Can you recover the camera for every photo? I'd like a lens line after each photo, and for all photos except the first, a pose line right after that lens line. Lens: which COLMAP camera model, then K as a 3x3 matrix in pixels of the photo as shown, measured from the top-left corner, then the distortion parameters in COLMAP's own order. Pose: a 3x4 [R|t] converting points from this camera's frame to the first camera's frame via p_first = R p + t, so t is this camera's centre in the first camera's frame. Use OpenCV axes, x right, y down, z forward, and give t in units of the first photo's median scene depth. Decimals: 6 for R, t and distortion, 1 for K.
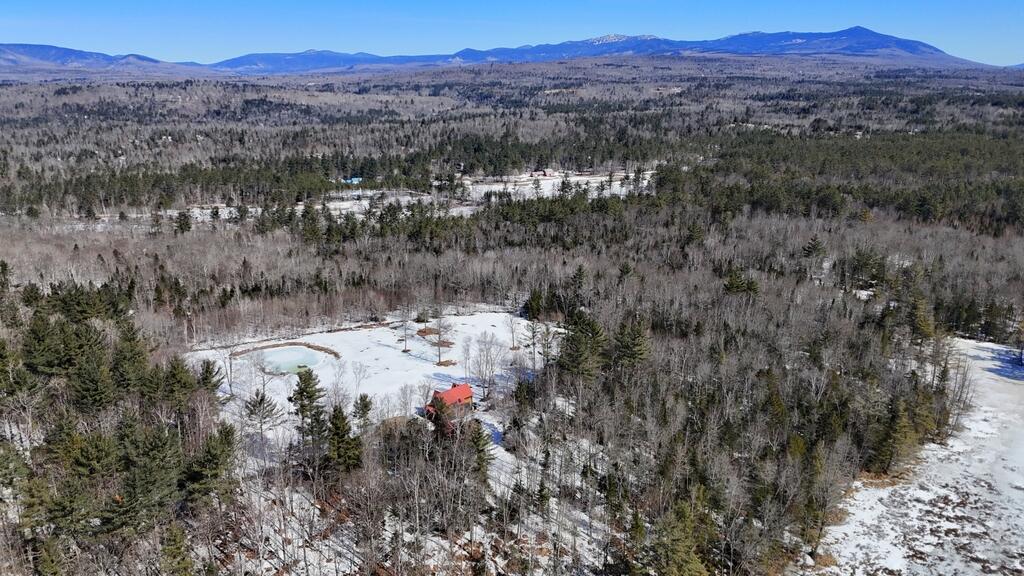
lens RADIAL K [[743.1, 0, 511.6], [0, 743.1, 278.5], [0, 0, 1]] dist [0.076221, -0.067376]
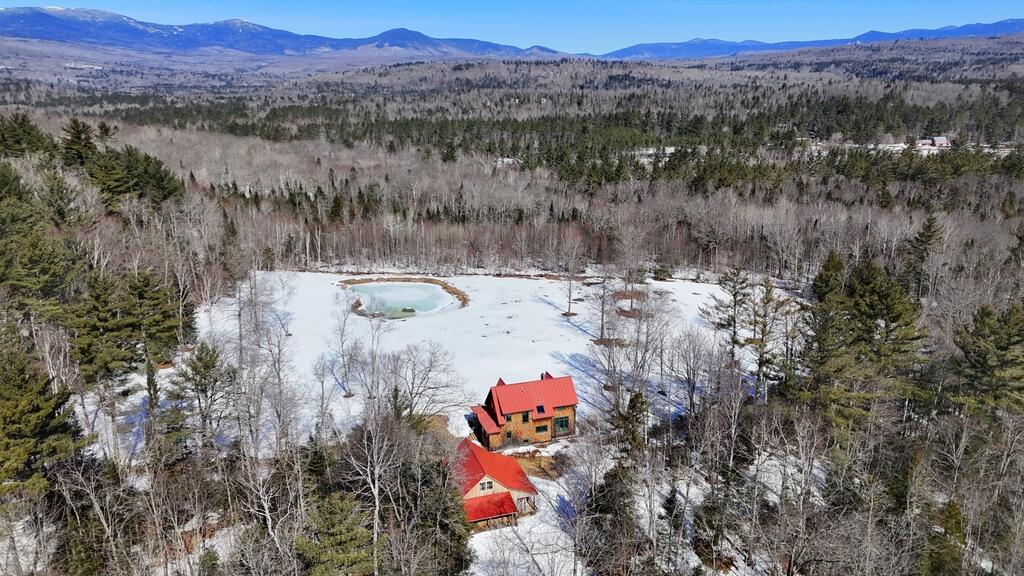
lens RADIAL K [[743.1, 0, 511.6], [0, 743.1, 278.5], [0, 0, 1]] dist [0.076221, -0.067376]
pose [[0.885066, 0.129739, -0.447019, 0.011327], [-0.124404, 0.991367, 0.041415, 0.006305], [0.448533, 0.018956, 0.893565, 0.055755]]
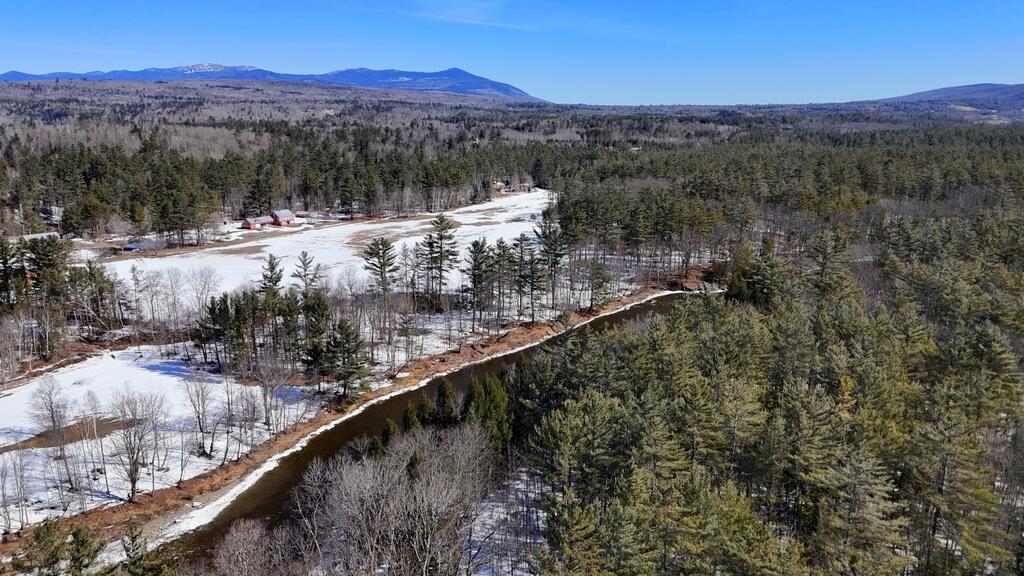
lens RADIAL K [[762.7, 0, 512.9], [0, 762.7, 283.8], [0, 0, 1]] dist [0.081370, -0.074932]
pose [[0.877615, -0.094924, 0.469873, -0.021831], [0.116930, 0.992981, -0.017795, -0.032100], [-0.464886, 0.070560, 0.882554, 0.216636]]
